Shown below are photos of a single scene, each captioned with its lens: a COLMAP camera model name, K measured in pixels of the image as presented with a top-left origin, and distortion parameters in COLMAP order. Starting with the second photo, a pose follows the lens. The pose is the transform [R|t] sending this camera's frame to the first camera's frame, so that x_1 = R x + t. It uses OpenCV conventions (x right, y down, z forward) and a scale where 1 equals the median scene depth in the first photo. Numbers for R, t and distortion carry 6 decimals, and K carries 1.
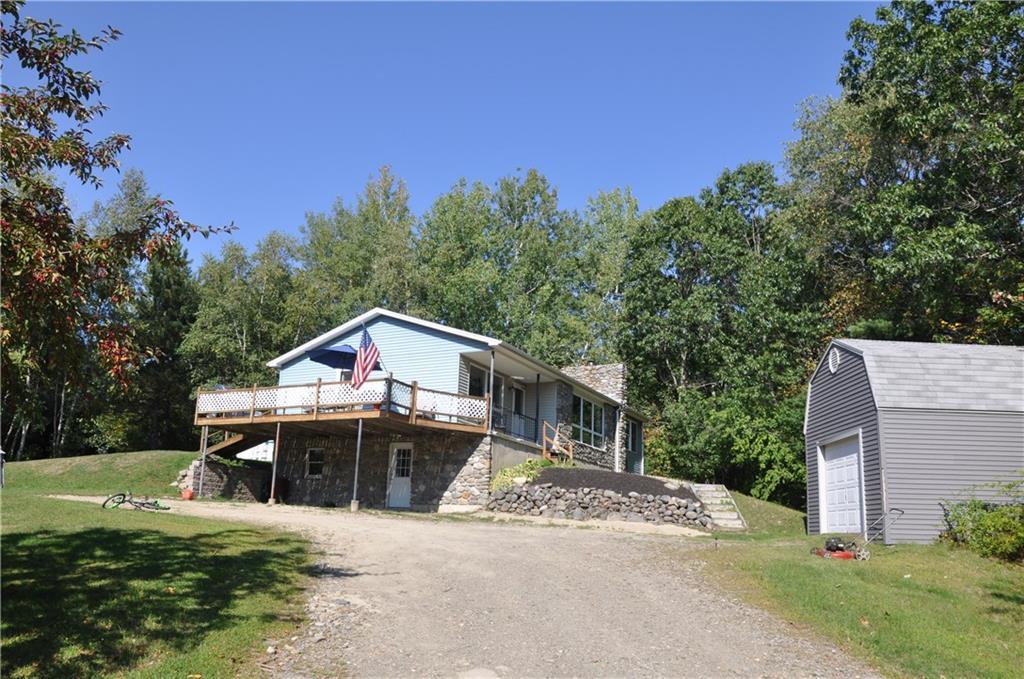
lens RADIAL K [[790.9, 0, 512.0], [0, 790.9, 339.5], [0, 0, 1]] dist [-0.033257, 0.112500]
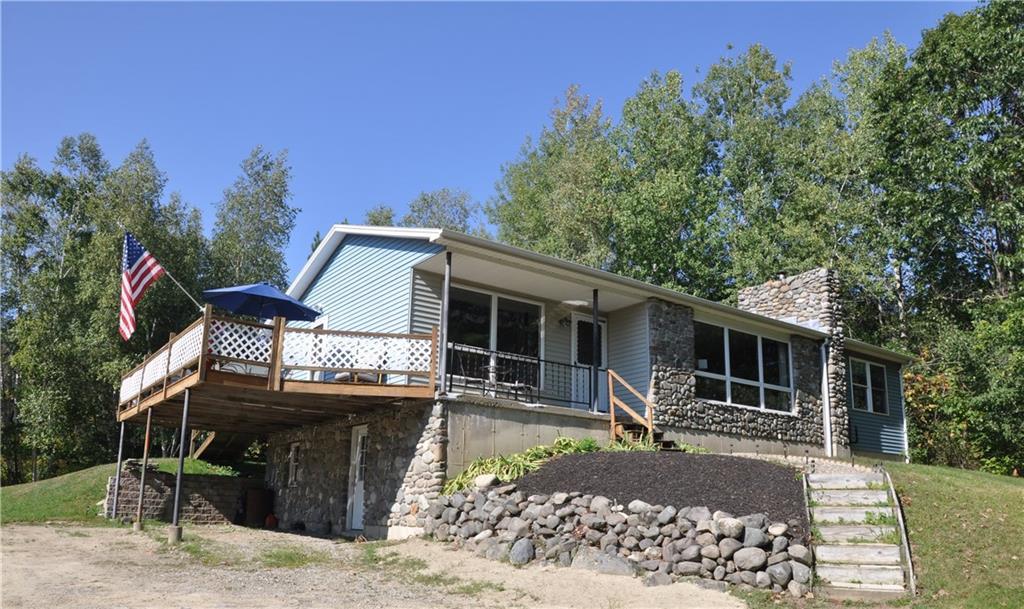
lens RADIAL K [[798.7, 0, 510.3], [0, 798.7, 339.0], [0, 0, 1]] dist [-0.004873, -0.001624]
pose [[0.895464, -0.117793, -0.429265, 0.252656], [0.124109, 0.992179, -0.013363, 0.089119], [0.427482, -0.041309, 0.903080, 0.501807]]
